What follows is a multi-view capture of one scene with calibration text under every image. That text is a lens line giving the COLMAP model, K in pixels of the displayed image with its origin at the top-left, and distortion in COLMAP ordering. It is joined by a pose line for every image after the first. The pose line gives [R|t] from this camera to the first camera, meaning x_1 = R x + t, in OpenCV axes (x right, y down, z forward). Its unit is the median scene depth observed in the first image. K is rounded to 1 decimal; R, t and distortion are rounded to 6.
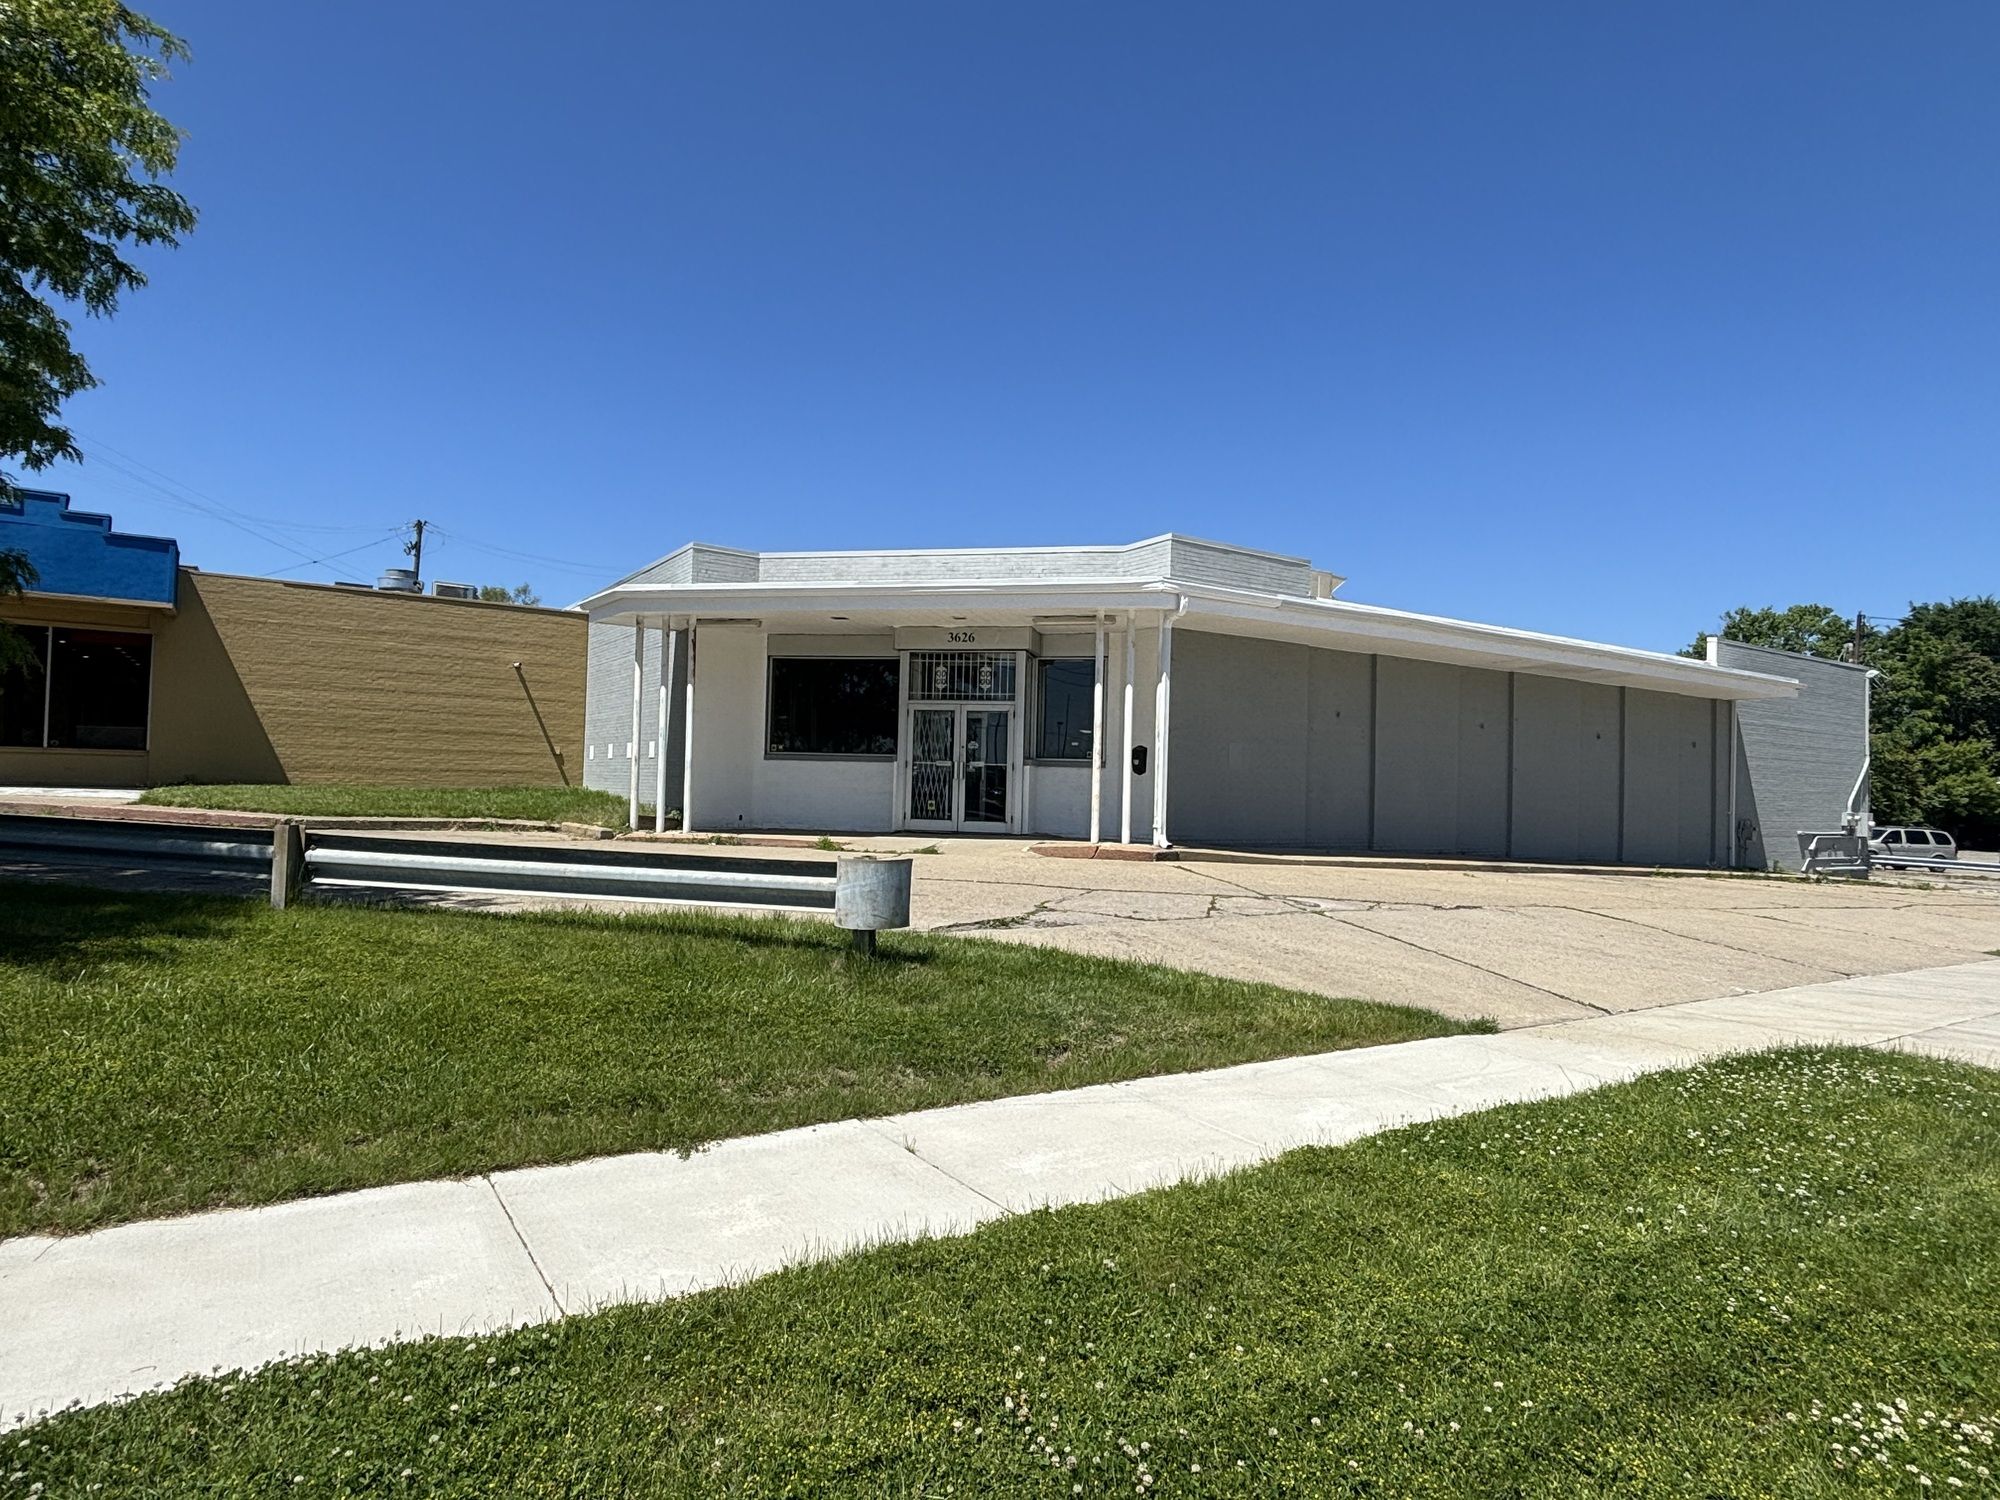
lens RADIAL K [[1132.7, 0, 1000.0], [0, 1132.7, 750.0], [0, 0, 1]] dist [-0.002359, -0.002073]
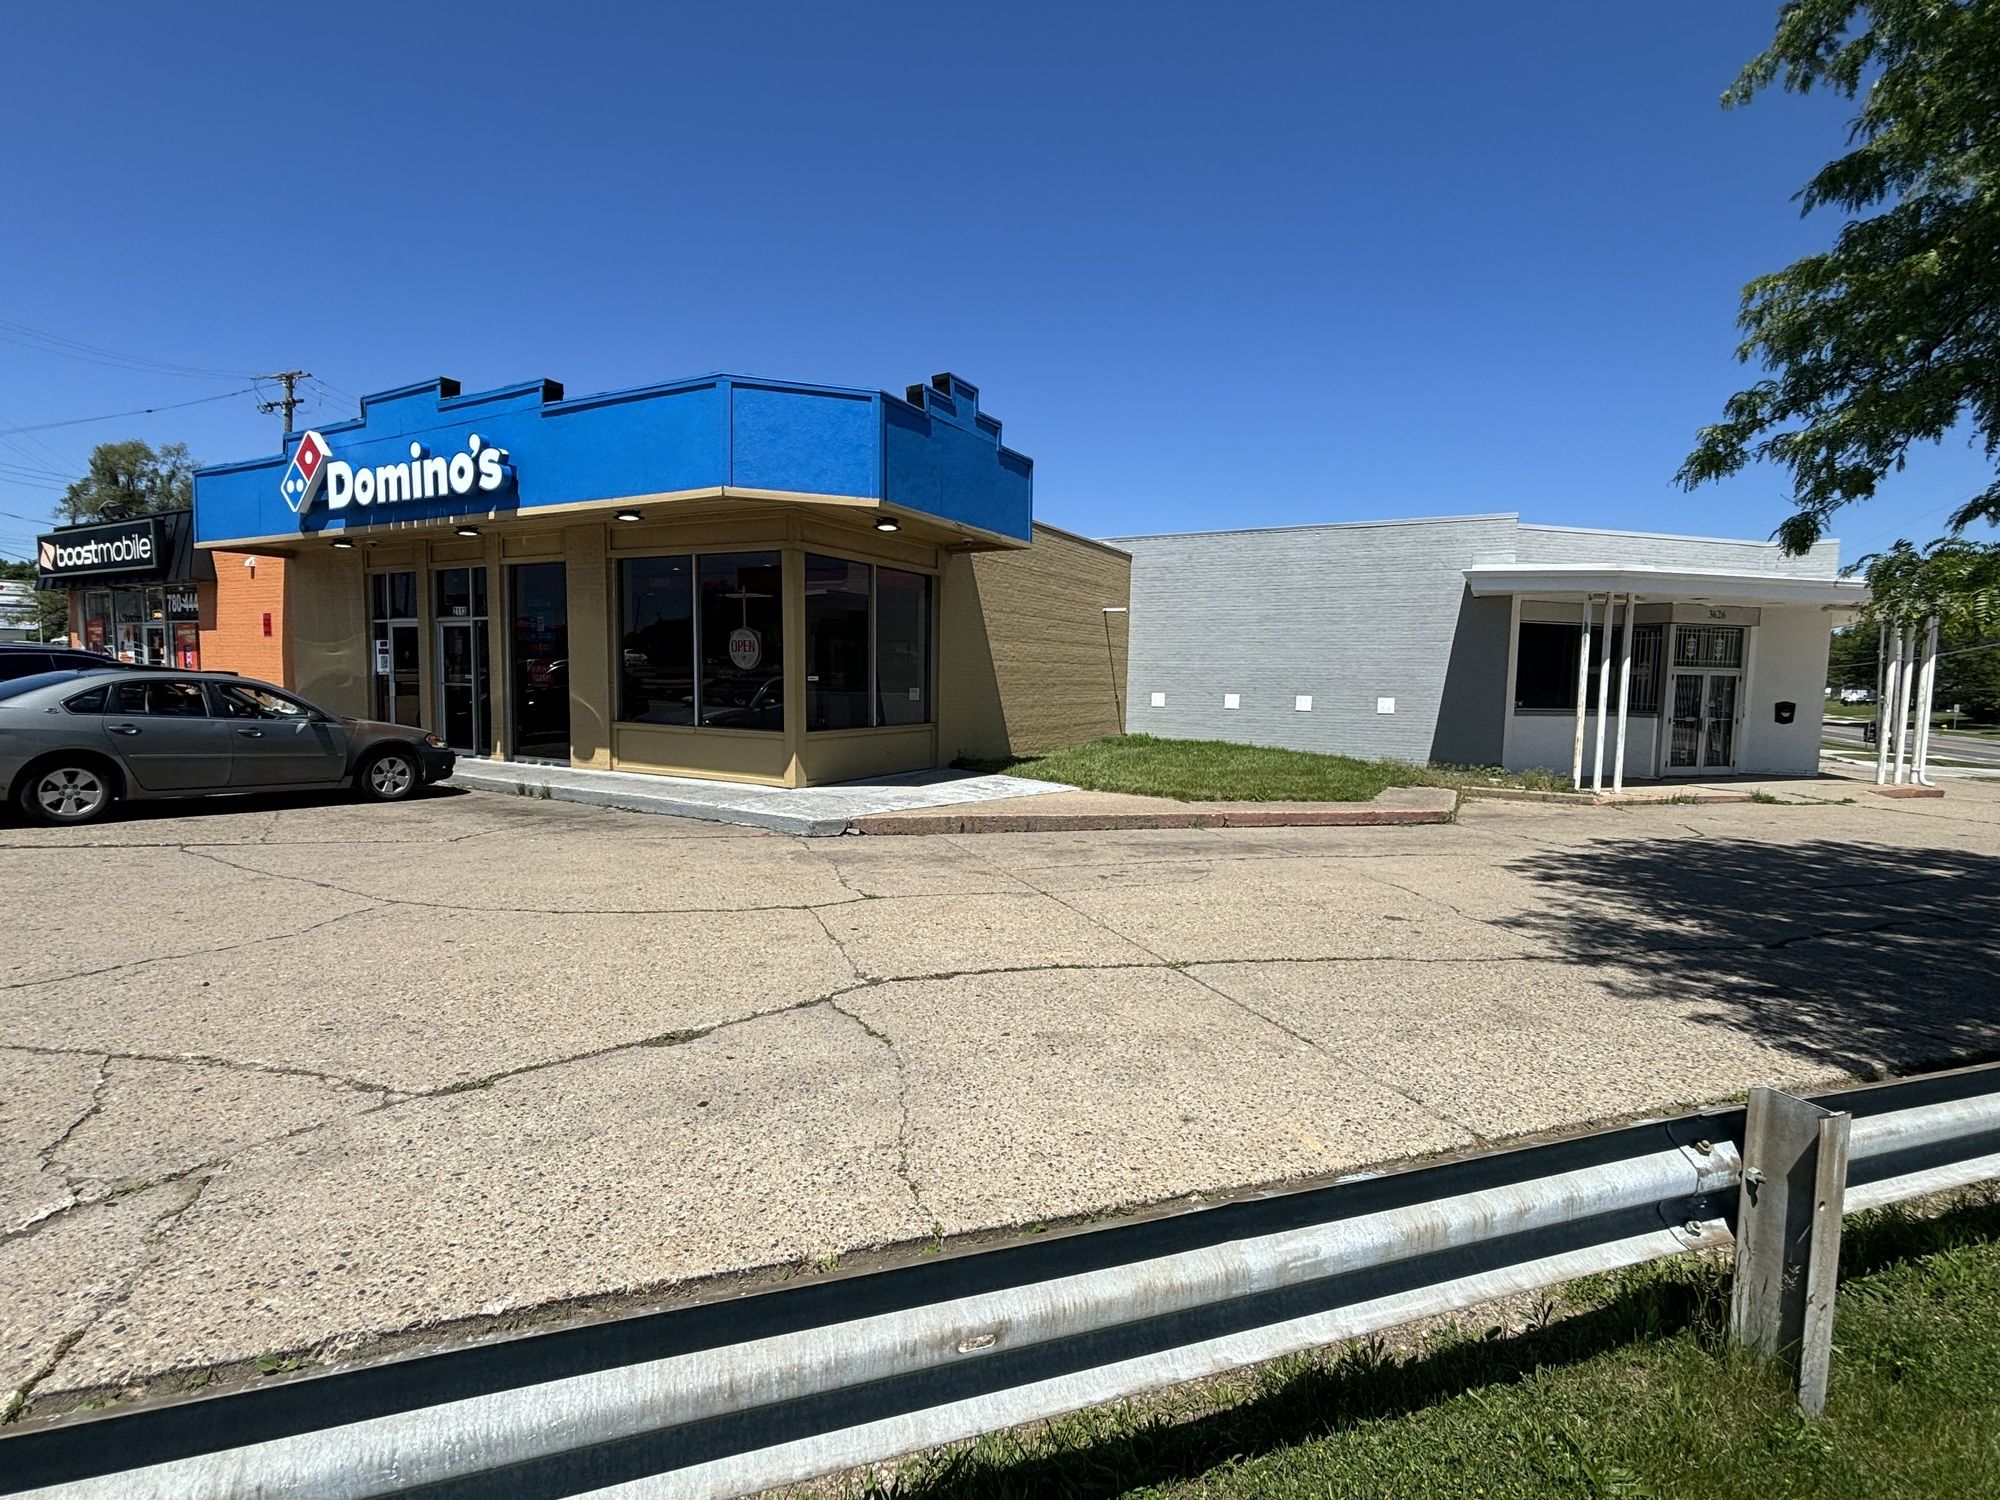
lens RADIAL K [[959.2, 0, 1000.0], [0, 959.2, 750.0], [0, 0, 1]] dist [0.000597, 0.000294]
pose [[0.886478, -0.045621, 0.460517, -1.098979], [-0.010016, 0.993004, 0.117652, -0.064230], [-0.462663, -0.108909, 0.879819, 0.412406]]
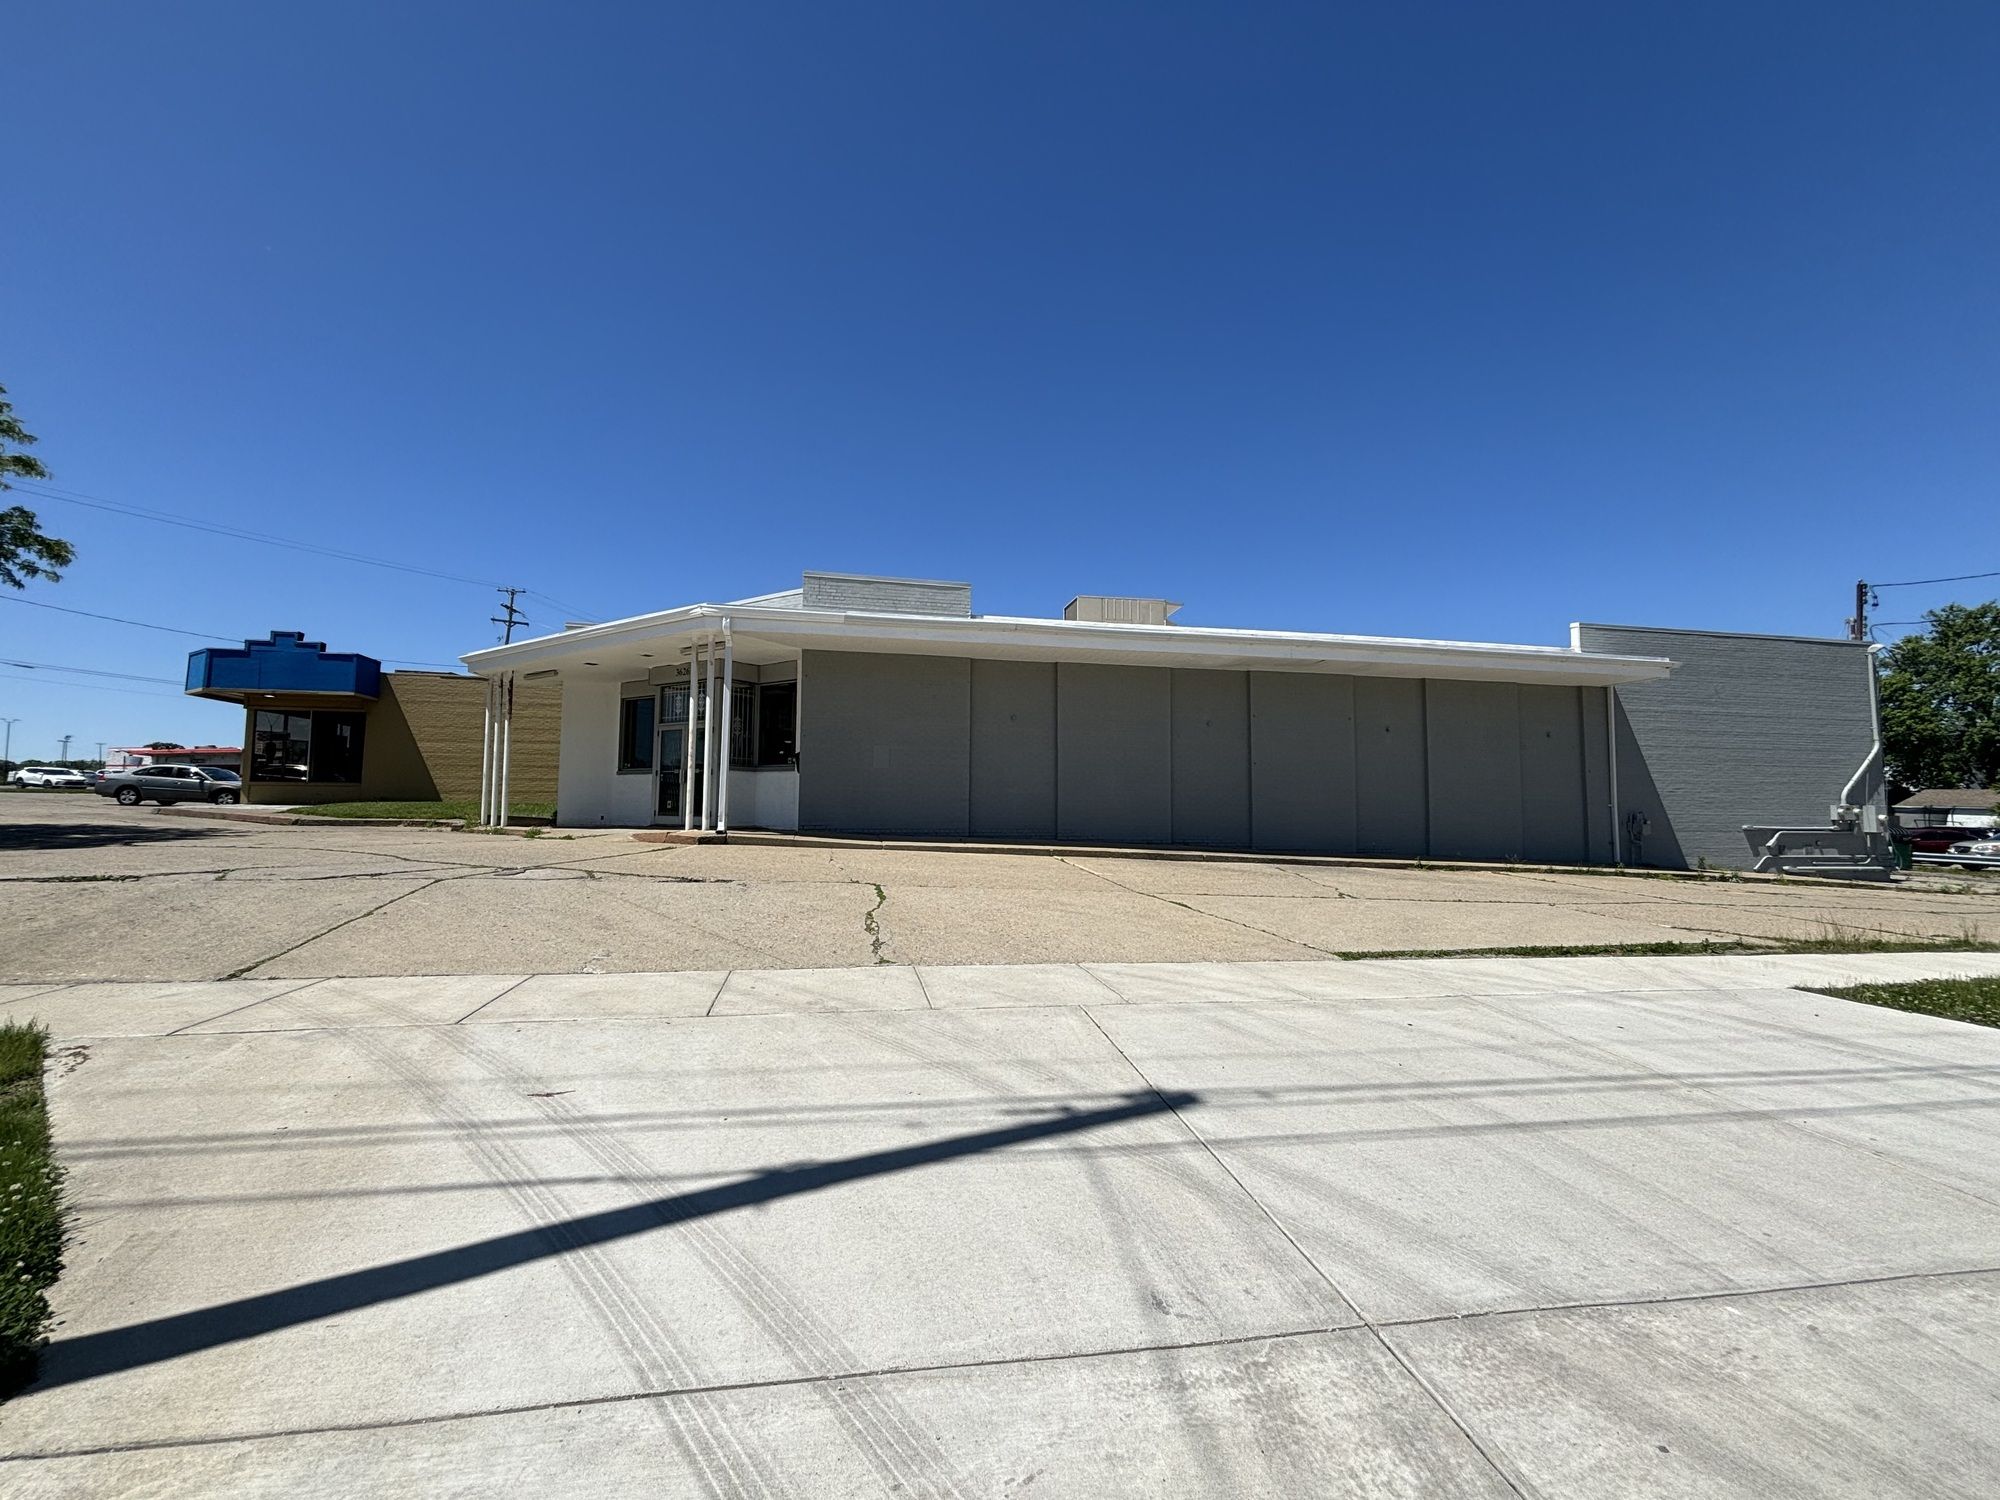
lens RADIAL K [[805.6, 0, 1000.0], [0, 805.6, 750.0], [0, 0, 1]] dist [0.001602, 0.000033]
pose [[0.929640, -0.044156, -0.365814, 0.587847], [0.027599, 0.998349, -0.050368, 0.040921], [0.367435, 0.036728, 0.929324, 0.263562]]
